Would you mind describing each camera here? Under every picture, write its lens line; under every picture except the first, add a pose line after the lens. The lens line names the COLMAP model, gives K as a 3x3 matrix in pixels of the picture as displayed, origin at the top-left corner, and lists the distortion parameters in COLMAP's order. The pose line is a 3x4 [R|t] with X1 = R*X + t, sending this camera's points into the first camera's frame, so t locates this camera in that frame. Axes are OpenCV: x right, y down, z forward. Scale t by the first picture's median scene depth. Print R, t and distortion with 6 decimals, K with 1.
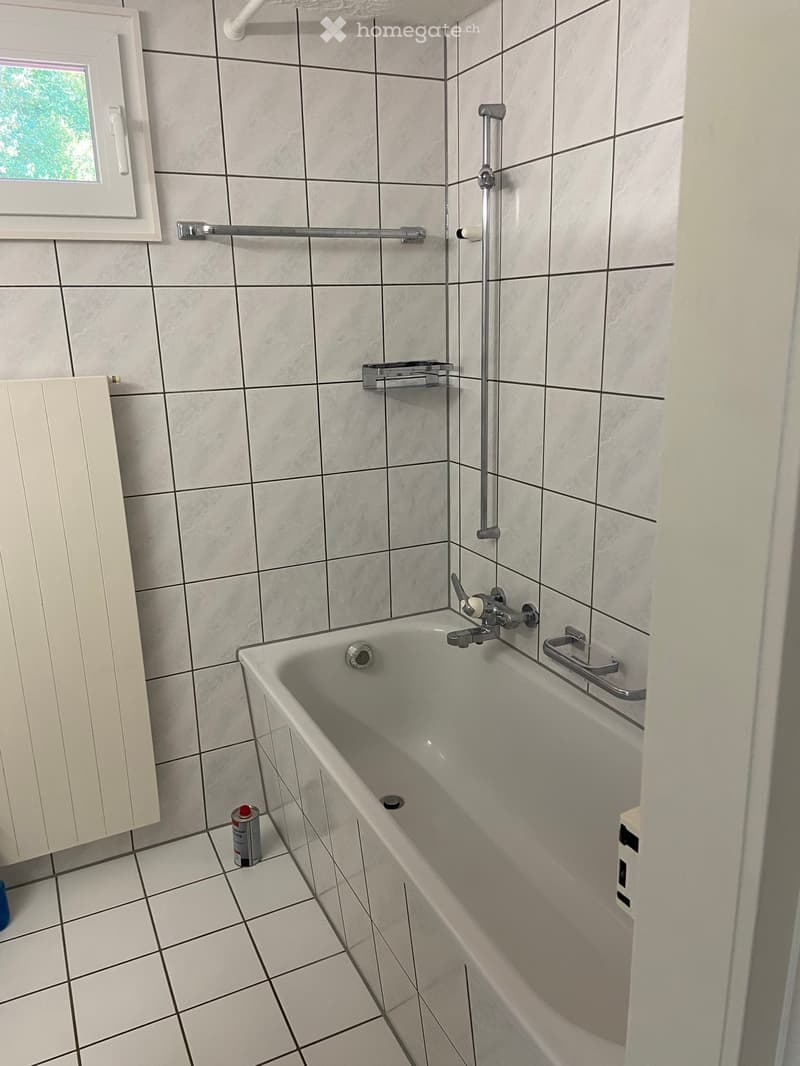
lens RADIAL K [[797.9, 0, 400.0], [0, 797.9, 533.0], [0, 0, 1]] dist [0.002393, -0.004315]
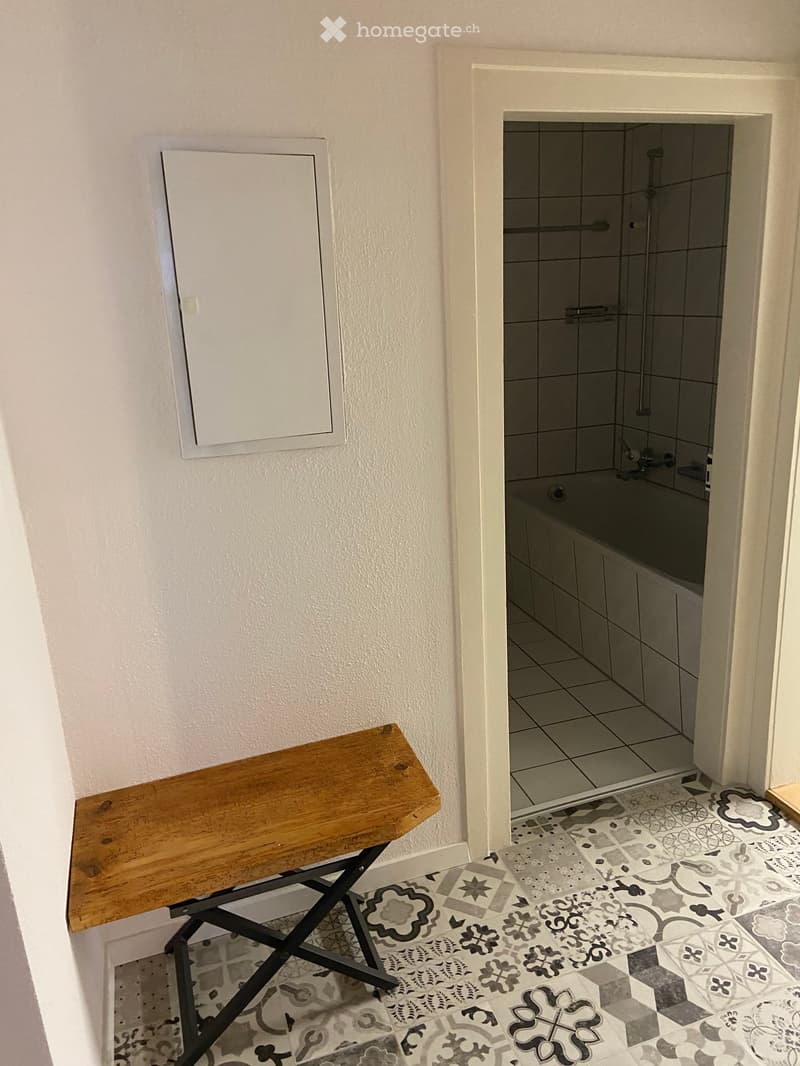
lens RADIAL K [[797.9, 0, 400.0], [0, 797.9, 533.0], [0, 0, 1]] dist [0.002393, -0.004315]
pose [[0.987990, 0.021976, -0.152946, -0.124873], [-0.015840, 0.999024, 0.041221, 0.187928], [0.153703, -0.038303, 0.987374, -0.683616]]
